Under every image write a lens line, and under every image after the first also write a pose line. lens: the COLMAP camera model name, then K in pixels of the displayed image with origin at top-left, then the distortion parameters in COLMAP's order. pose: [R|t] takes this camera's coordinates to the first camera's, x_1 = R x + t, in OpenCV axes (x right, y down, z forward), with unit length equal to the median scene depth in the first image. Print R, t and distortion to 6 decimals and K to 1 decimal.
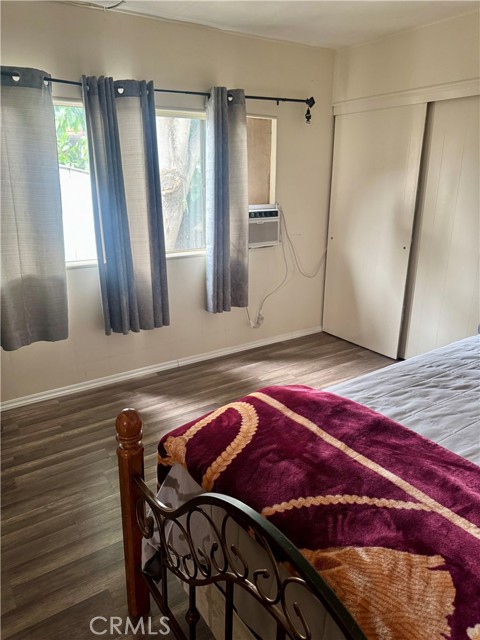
lens RADIAL K [[453.7, 0, 240.4], [0, 453.7, 318.4], [0, 0, 1]] dist [0.044796, -0.056828]
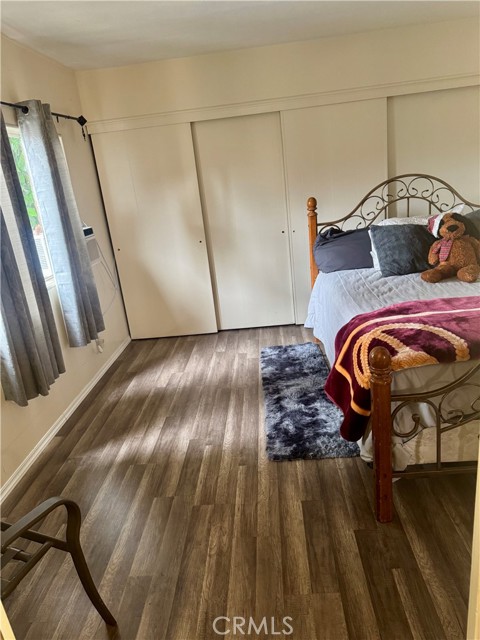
lens RADIAL K [[453.7, 0, 243.4], [0, 453.7, 317.7], [0, 0, 1]] dist [0.044796, -0.056828]
pose [[0.595094, -0.302074, 0.744724, -0.547002], [0.340253, 0.934221, 0.107048, -0.055622], [-0.728074, 0.189691, 0.658731, 0.168093]]
